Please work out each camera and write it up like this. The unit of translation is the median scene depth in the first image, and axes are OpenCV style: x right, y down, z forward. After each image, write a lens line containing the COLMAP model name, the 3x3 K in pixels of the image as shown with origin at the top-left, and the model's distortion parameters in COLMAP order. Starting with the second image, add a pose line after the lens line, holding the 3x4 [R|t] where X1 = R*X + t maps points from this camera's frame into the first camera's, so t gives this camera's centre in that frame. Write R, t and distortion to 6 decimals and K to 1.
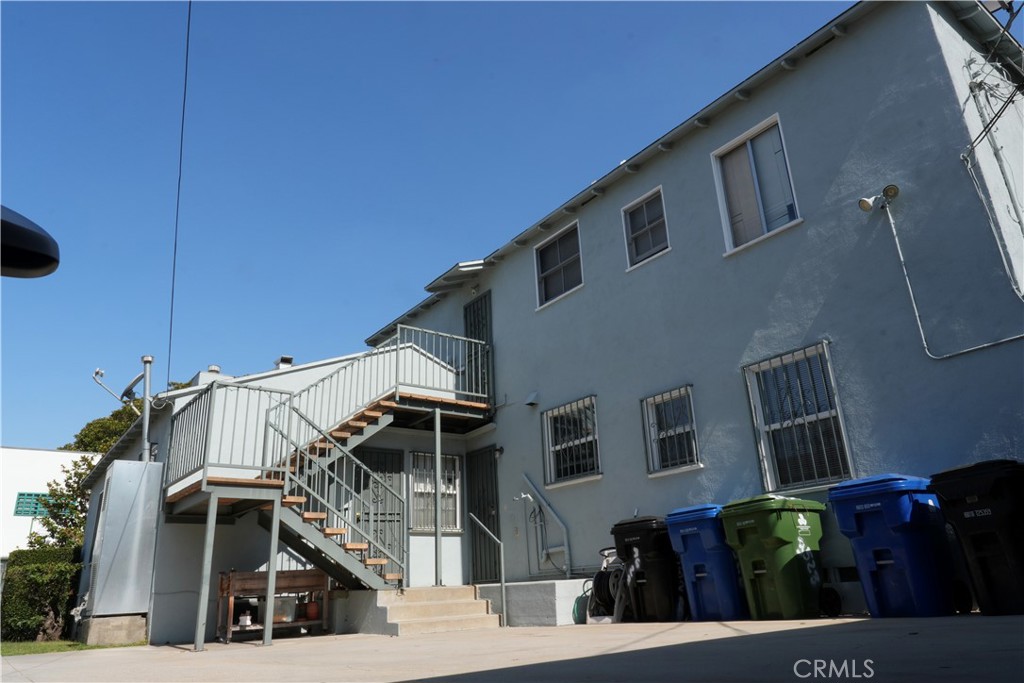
lens RADIAL K [[701.6, 0, 512.0], [0, 701.6, 341.5], [0, 0, 1]] dist [0.005798, 0.002158]
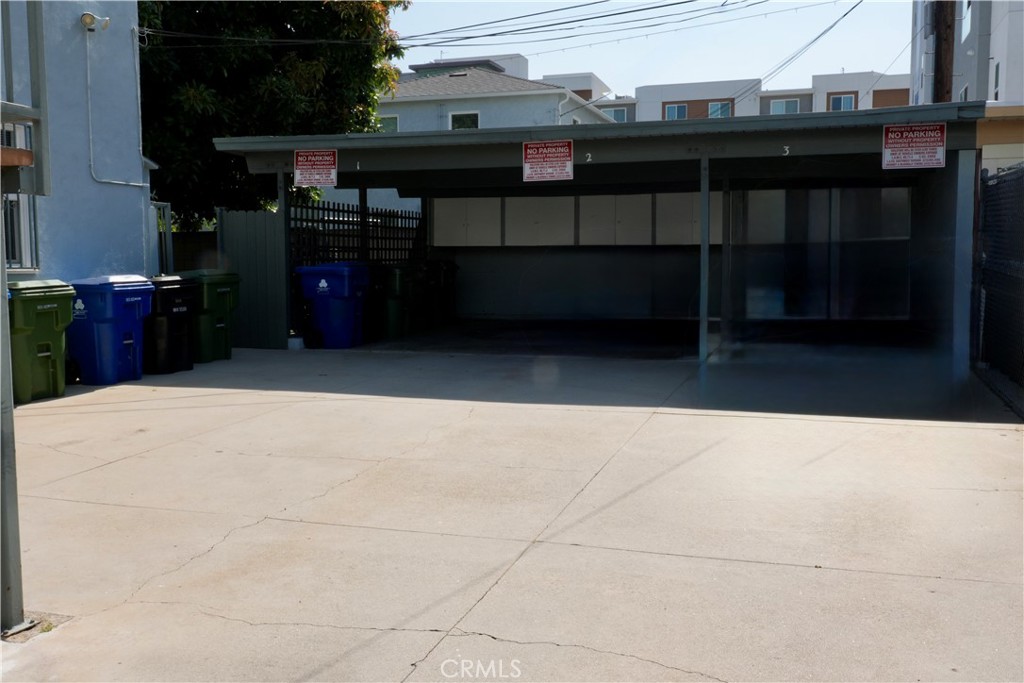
lens RADIAL K [[994.5, 0, 512.0], [0, 994.5, 341.5], [0, 0, 1]] dist [0.012850, 0.008856]
pose [[-0.597292, -0.021933, 0.801724, -0.373180], [-0.243241, 0.957498, -0.155023, 0.118629], [-0.764248, -0.287606, -0.577241, 0.423339]]
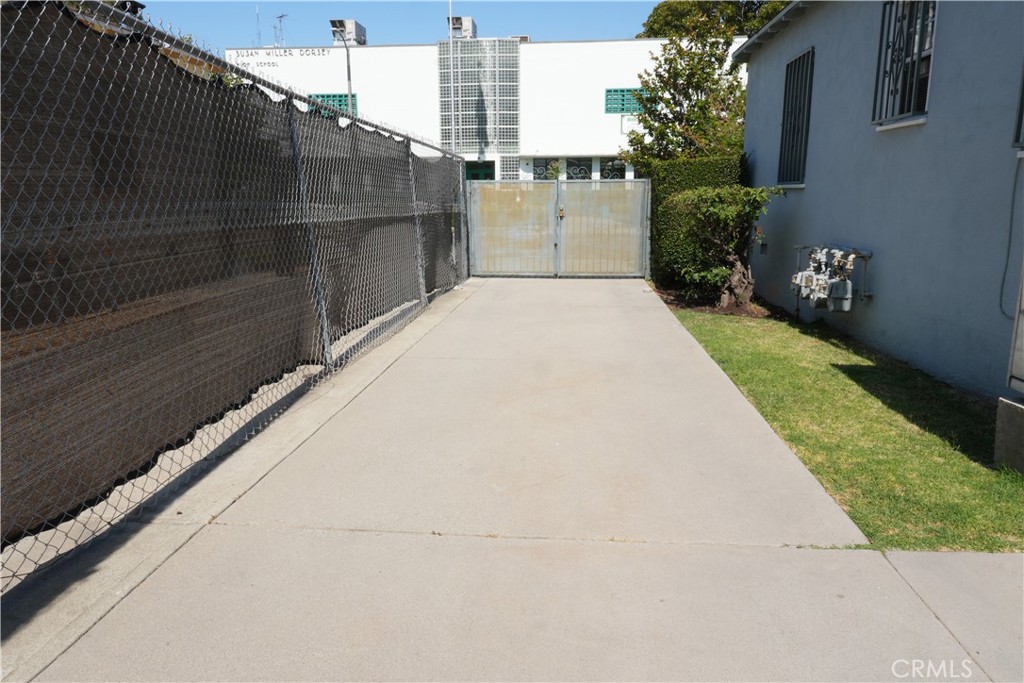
lens RADIAL K [[701.6, 0, 512.0], [0, 701.6, 341.5], [0, 0, 1]] dist [0.005798, 0.002158]
pose [[0.760631, 0.166502, -0.627469, -0.172736], [0.195934, 0.862596, 0.466410, 0.048979], [0.618911, -0.477708, 0.623494, 0.194041]]
